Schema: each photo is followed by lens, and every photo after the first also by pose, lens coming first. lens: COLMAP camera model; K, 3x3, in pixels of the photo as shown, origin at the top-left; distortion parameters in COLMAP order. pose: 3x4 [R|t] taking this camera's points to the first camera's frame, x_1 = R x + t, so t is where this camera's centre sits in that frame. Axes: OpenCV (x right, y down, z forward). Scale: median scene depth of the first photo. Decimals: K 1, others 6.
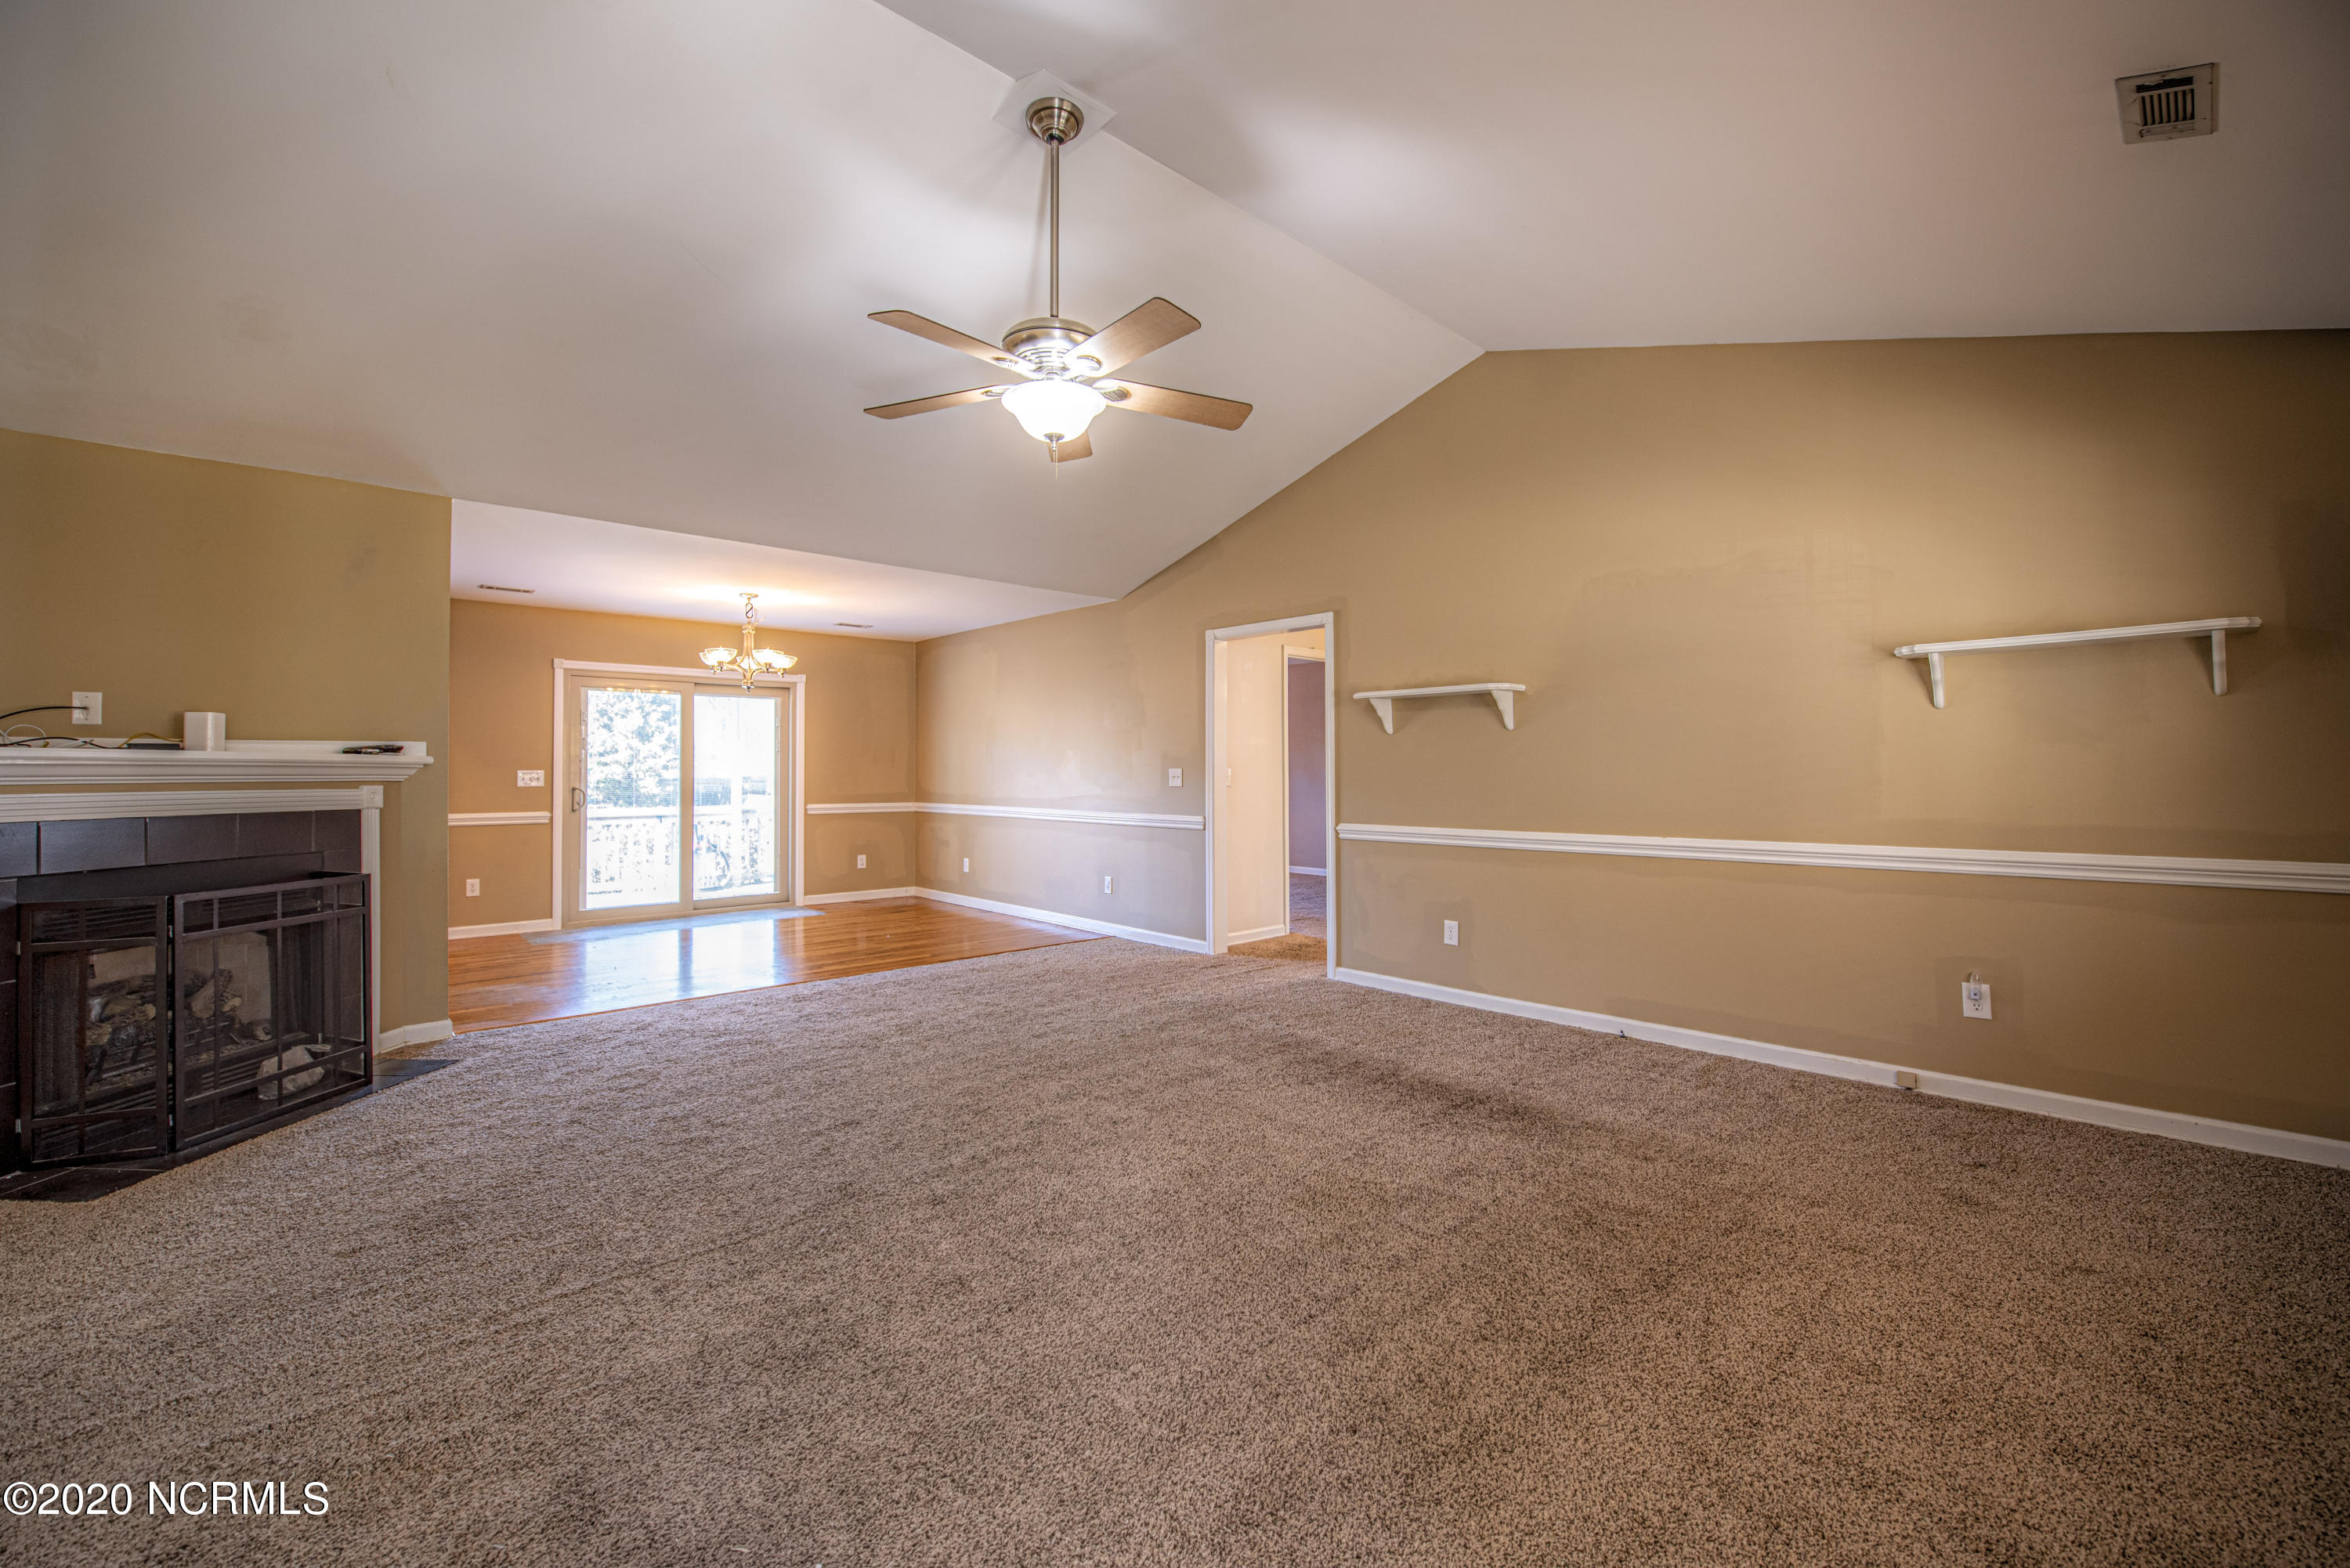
lens RADIAL K [[954.2, 0, 1182.2], [0, 954.2, 763.7], [0, 0, 1]] dist [-0.019288, 0.000012]
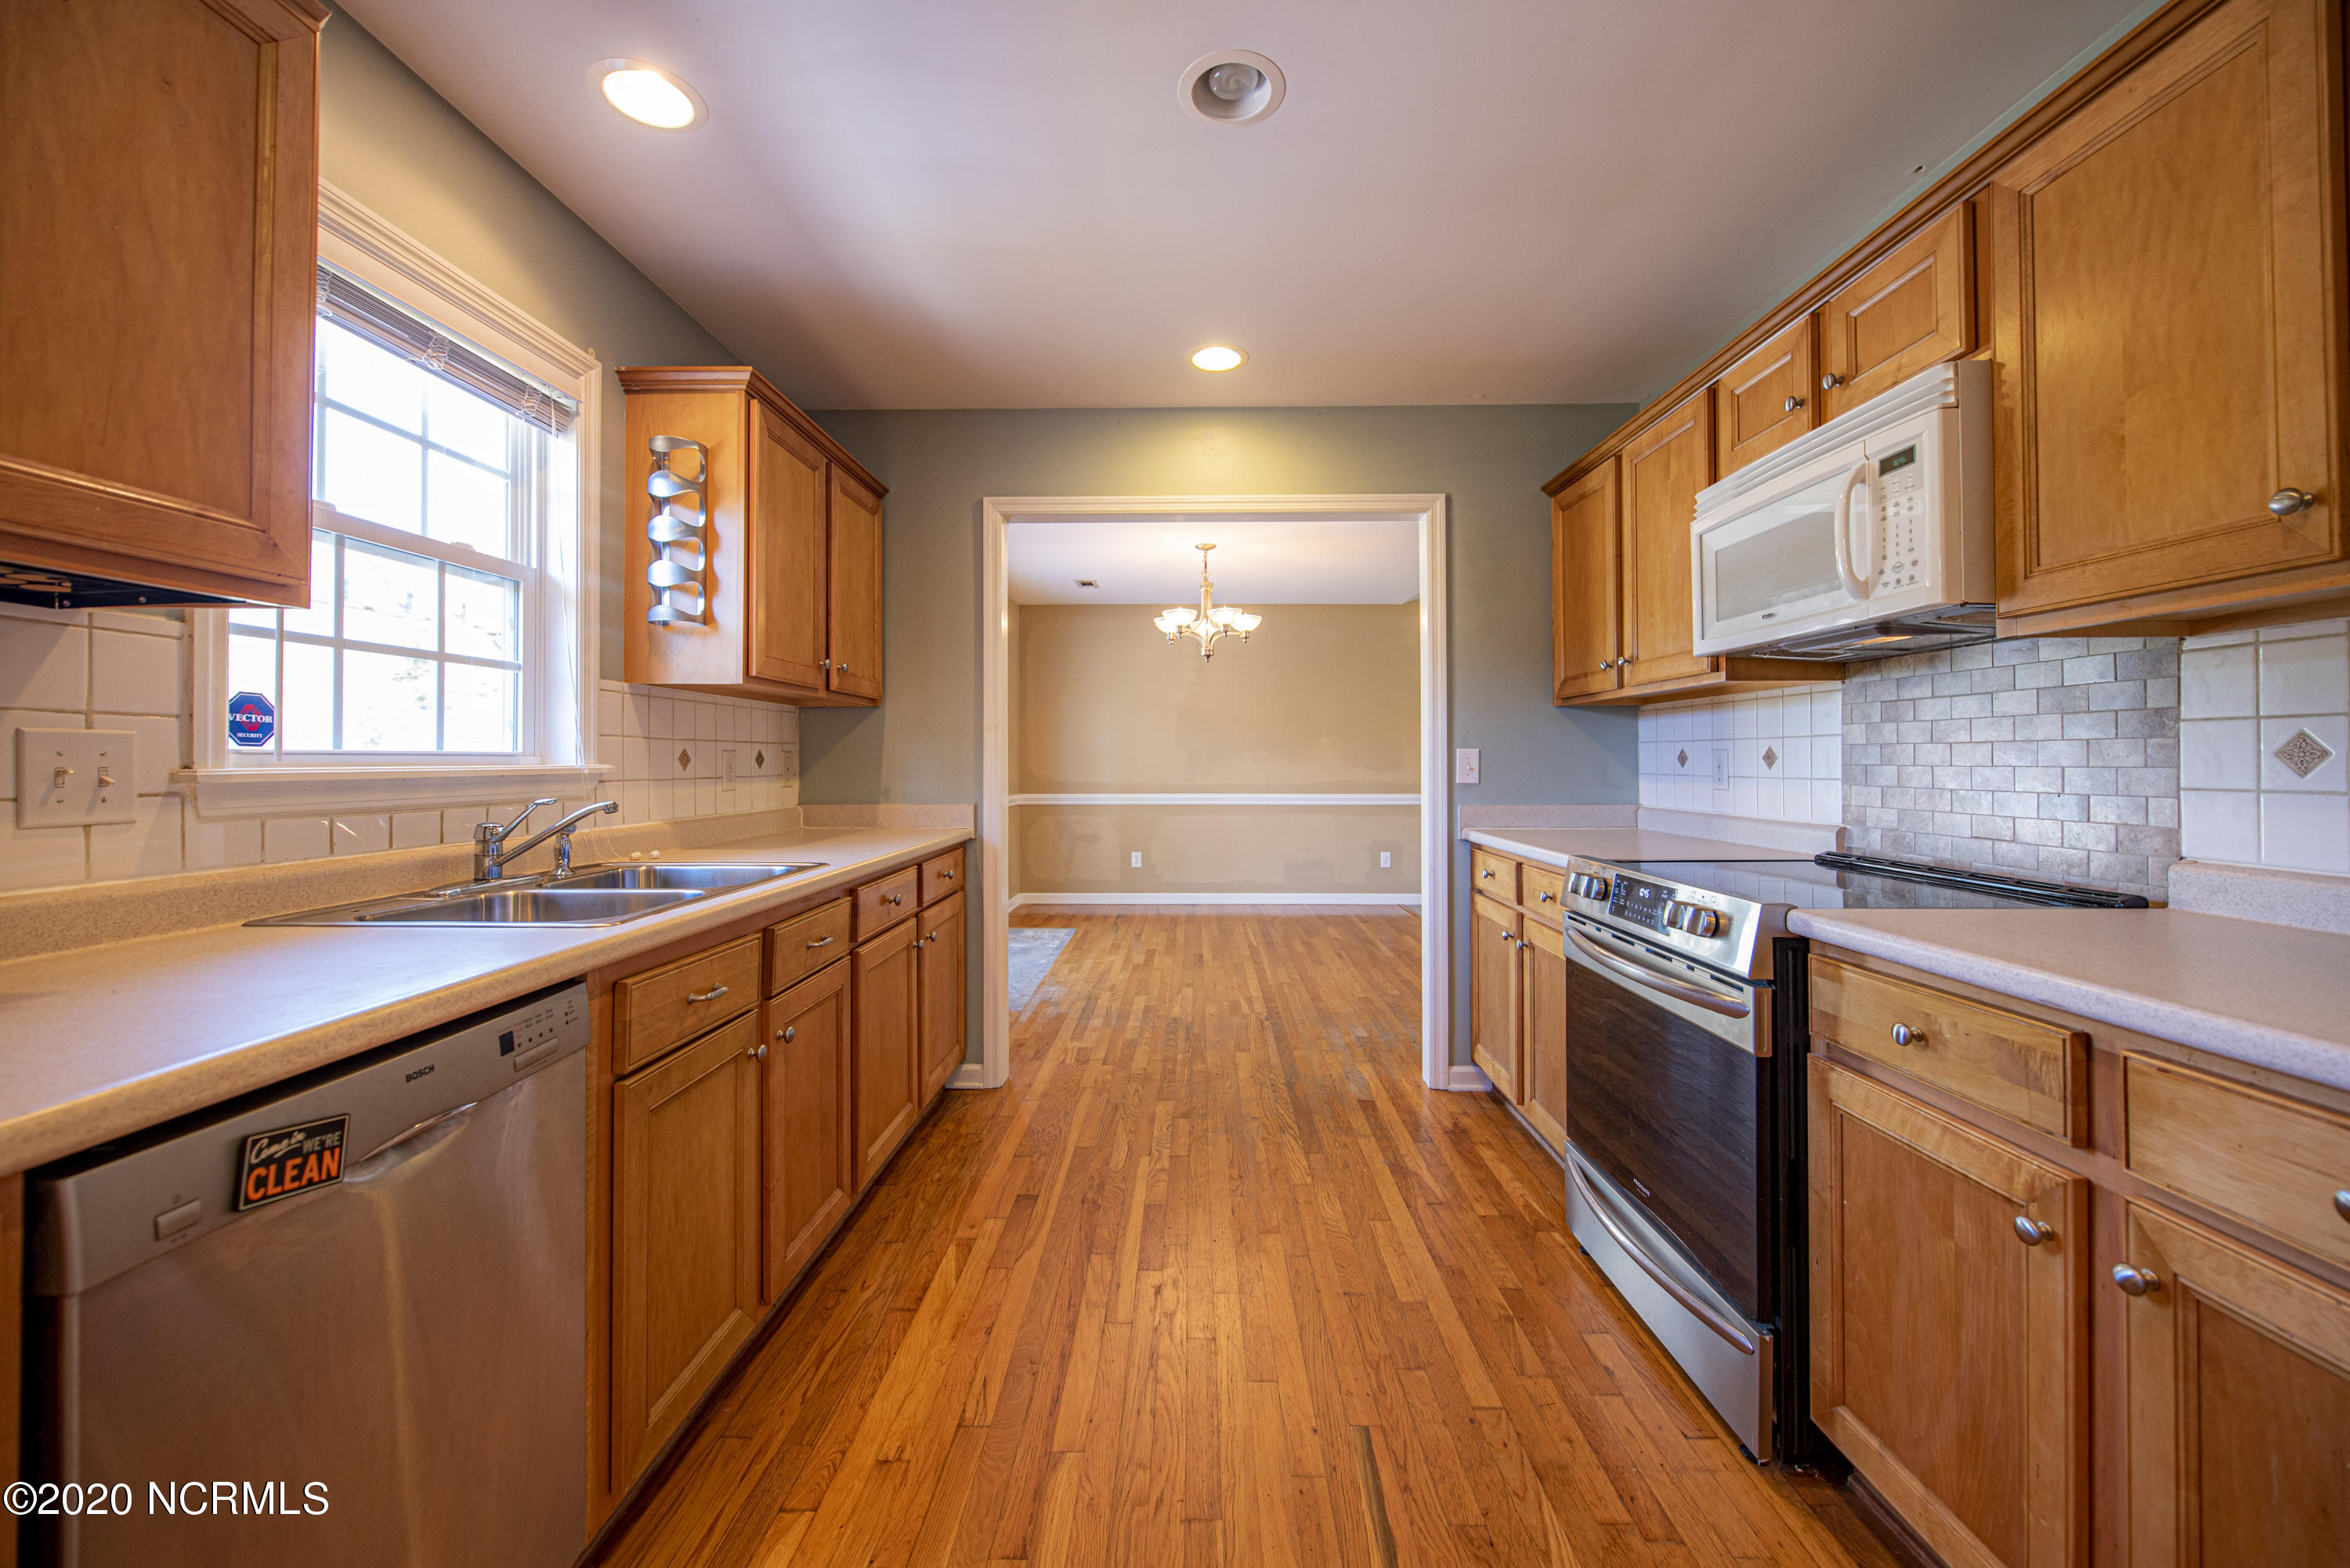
lens RADIAL K [[938.5, 0, 1178.9], [0, 938.5, 789.5], [0, 0, 1]] dist [-0.020151, -0.000025]
pose [[0.691808, -0.021968, 0.721748, -1.764037], [-0.005829, 0.999335, 0.036004, 0.013567], [-0.722058, -0.029115, 0.691219, 0.742169]]
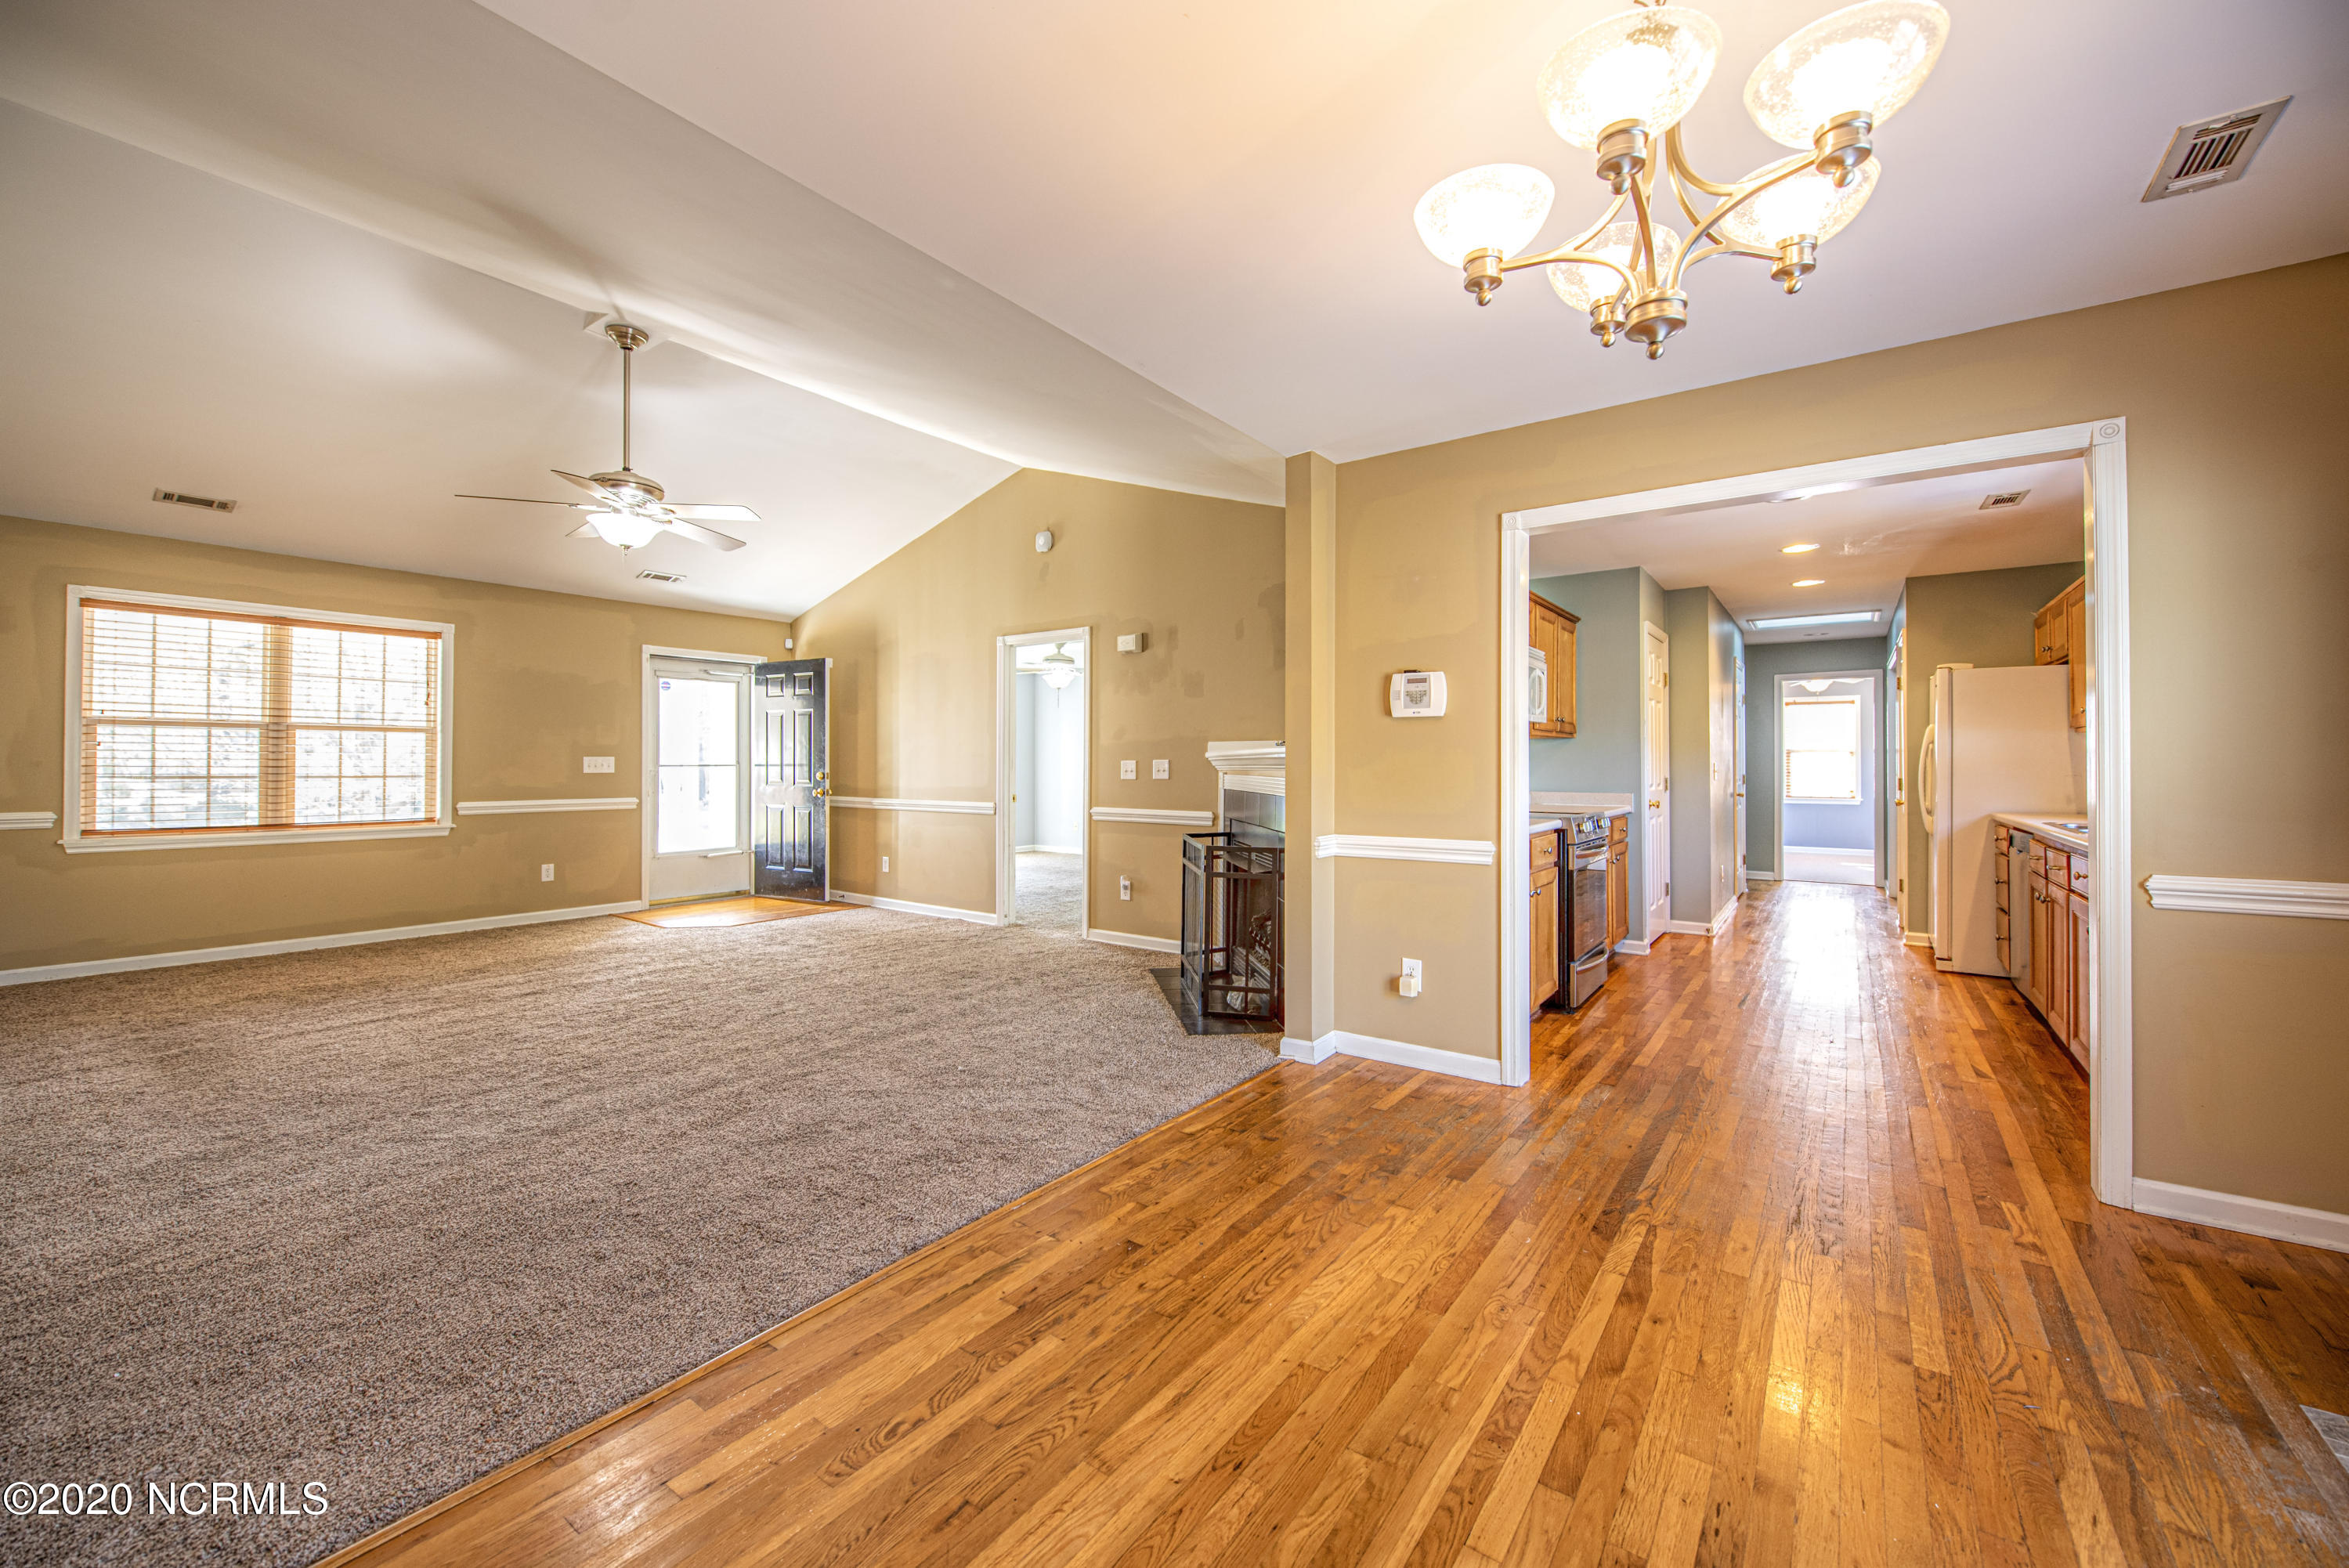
lens RADIAL K [[921.0, 0, 1179.9], [0, 921.0, 758.0], [0, 0, 1]] dist [-0.000382, 0.000002]
pose [[-0.980977, -0.003300, -0.194094, -0.532772], [0.000444, 0.999815, -0.019243, 0.023382], [0.194122, -0.018963, -0.980794, 1.932316]]
